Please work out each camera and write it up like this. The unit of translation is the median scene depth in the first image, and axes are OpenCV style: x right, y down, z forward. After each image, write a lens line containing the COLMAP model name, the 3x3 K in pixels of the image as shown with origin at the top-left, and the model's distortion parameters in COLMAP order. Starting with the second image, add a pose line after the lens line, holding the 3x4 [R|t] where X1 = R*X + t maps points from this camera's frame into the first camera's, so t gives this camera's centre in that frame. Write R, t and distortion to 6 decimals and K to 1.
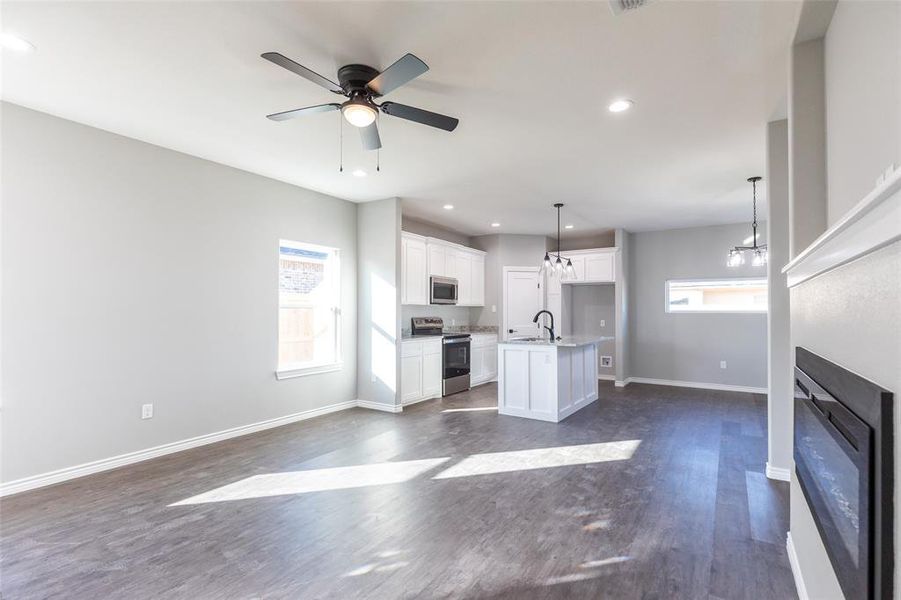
lens RADIAL K [[421.1, 0, 451.7], [0, 421.1, 303.6], [0, 0, 1]] dist [0.001356, 0.000064]
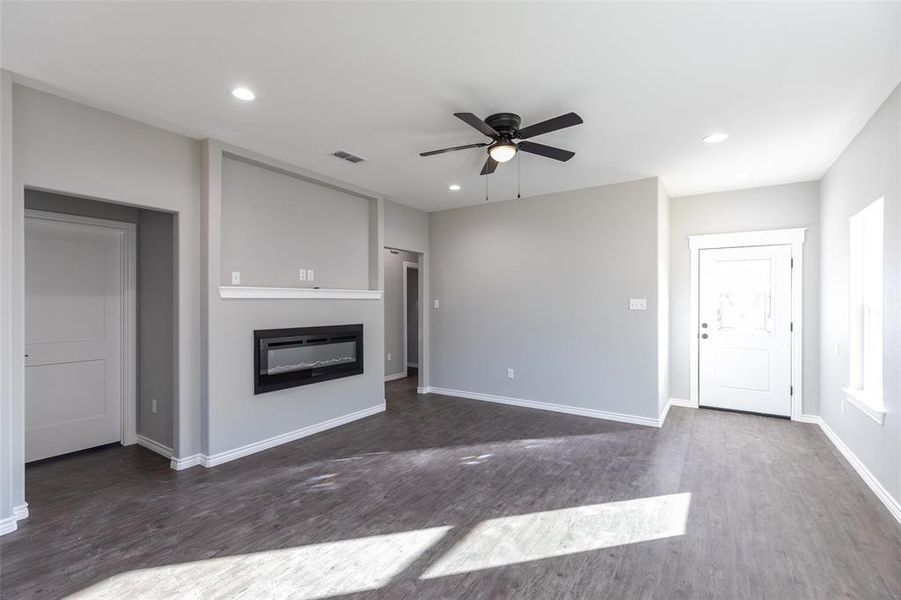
lens RADIAL K [[401.7, 0, 447.0], [0, 401.7, 302.2], [0, 0, 1]] dist [0.003274, 0.000083]
pose [[-0.999949, -0.000390, 0.010109, -0.027017], [-0.000607, 0.999771, -0.021384, 0.004337], [-0.010099, -0.021389, -0.999720, 0.883632]]
